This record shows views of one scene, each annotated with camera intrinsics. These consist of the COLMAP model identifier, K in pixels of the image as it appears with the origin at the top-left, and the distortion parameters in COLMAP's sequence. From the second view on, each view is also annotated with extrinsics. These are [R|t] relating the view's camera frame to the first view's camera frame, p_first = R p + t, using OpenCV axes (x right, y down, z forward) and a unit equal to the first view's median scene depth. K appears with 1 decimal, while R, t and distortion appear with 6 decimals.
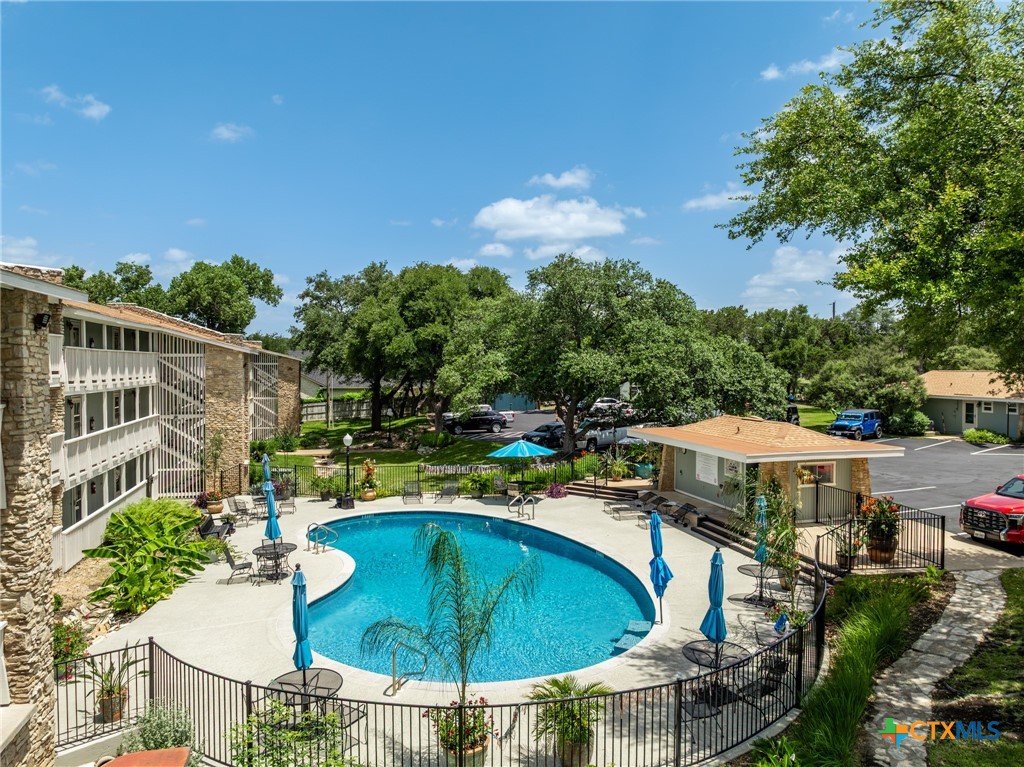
lens RADIAL K [[715.7, 0, 514.6], [0, 715.7, 383.6], [0, 0, 1]] dist [-0.034188, -0.010950]
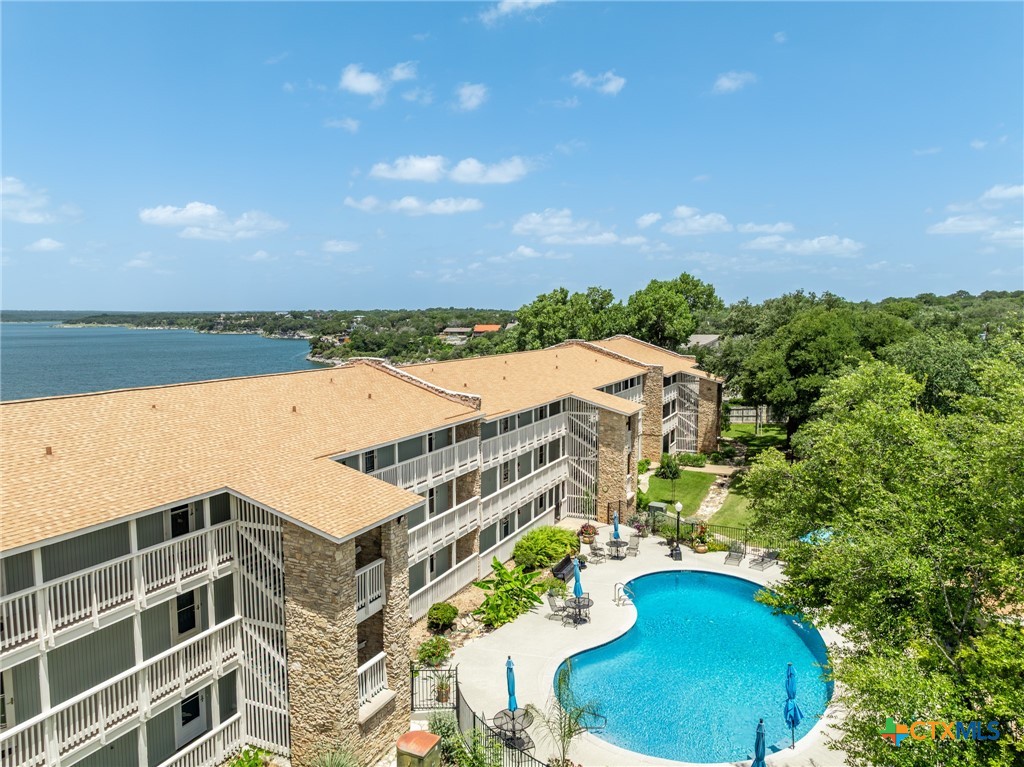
lens RADIAL K [[715.7, 0, 514.2], [0, 715.7, 381.7], [0, 0, 1]] dist [-0.034188, -0.010950]
pose [[0.780195, 0.051373, -0.623423, 0.266468], [-0.011724, 0.997648, 0.067539, -0.189034], [0.625427, -0.045385, 0.778962, -0.131404]]
